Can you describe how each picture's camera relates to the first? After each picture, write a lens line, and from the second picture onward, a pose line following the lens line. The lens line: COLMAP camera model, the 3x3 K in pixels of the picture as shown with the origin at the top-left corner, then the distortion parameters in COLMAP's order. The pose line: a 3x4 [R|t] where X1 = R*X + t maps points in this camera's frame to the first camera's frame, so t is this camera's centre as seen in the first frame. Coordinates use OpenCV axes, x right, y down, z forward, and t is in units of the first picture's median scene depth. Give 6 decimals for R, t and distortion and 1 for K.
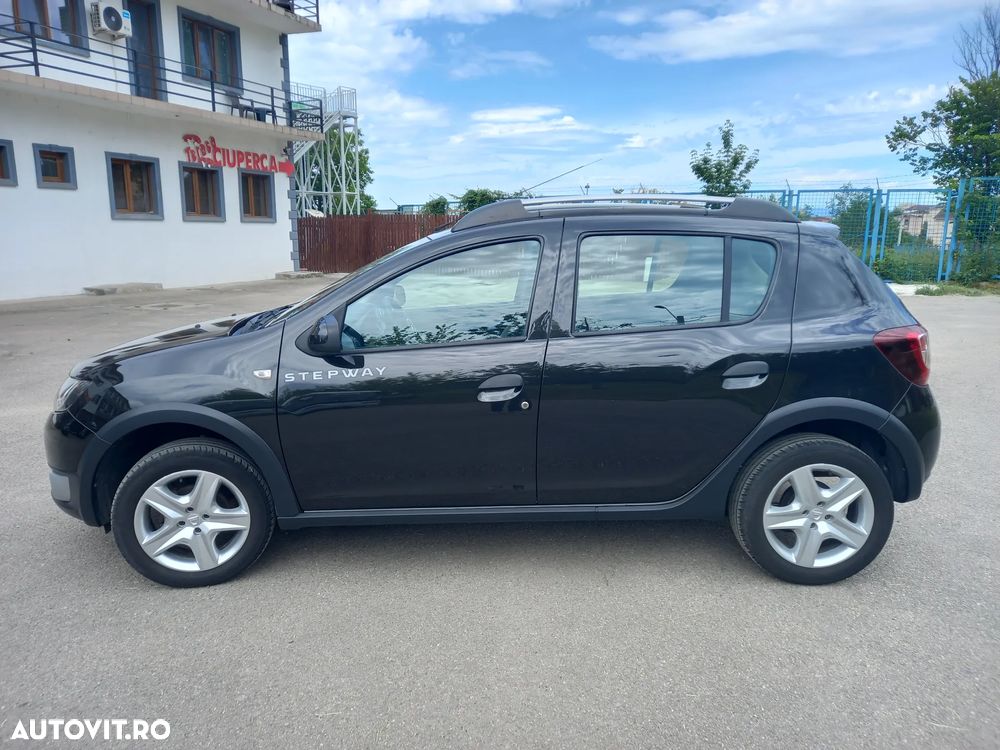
lens RADIAL K [[732.4, 0, 498.7], [0, 732.4, 375.0], [0, 0, 1]] dist [0.067827, -0.061336]
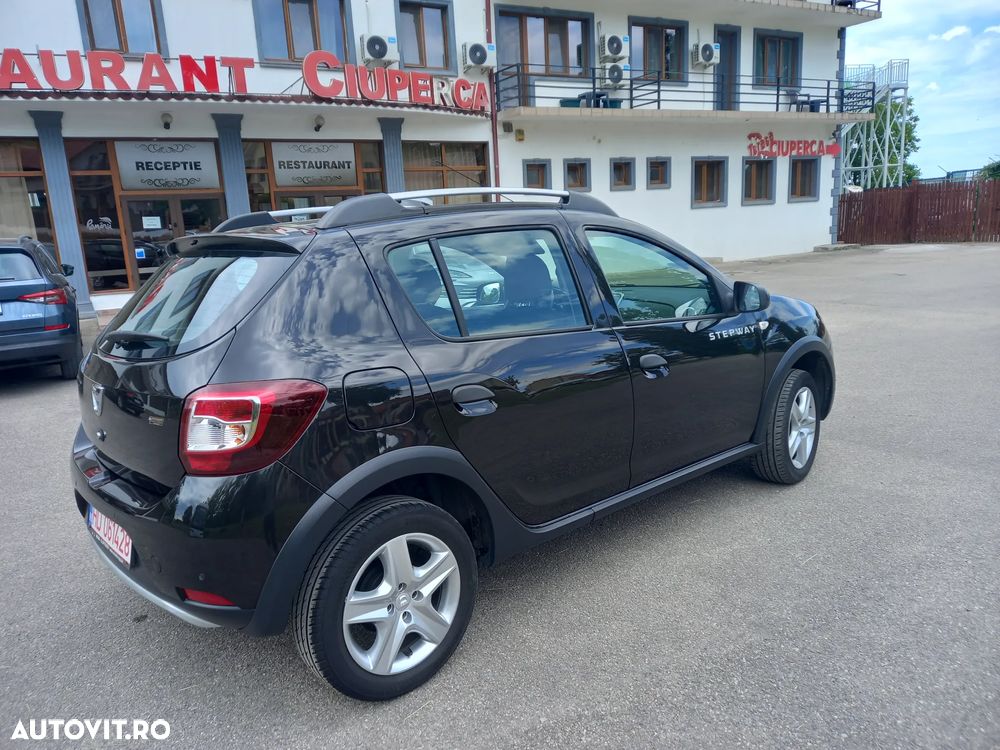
lens RADIAL K [[732.4, 0, 493.7], [0, 732.4, 370.2], [0, 0, 1]] dist [0.067827, -0.061336]
pose [[0.785719, 0.071281, -0.614462, 0.020034], [-0.060819, 0.997428, 0.037938, 0.038363], [0.615586, 0.007562, 0.788033, -0.195089]]
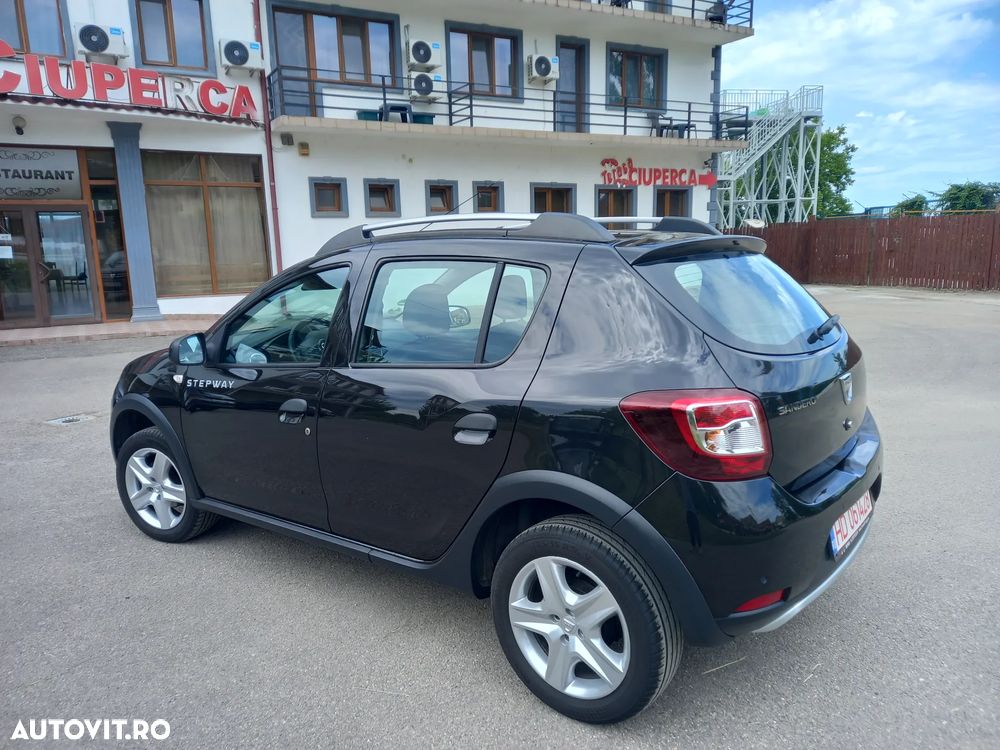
lens RADIAL K [[732.4, 0, 482.4], [0, 732.4, 370.6], [0, 0, 1]] dist [0.067827, -0.061336]
pose [[0.782609, 0.079919, -0.617362, 0.121303], [-0.092082, 0.995677, 0.012165, -0.011062], [0.615665, 0.047328, 0.786585, 0.050192]]
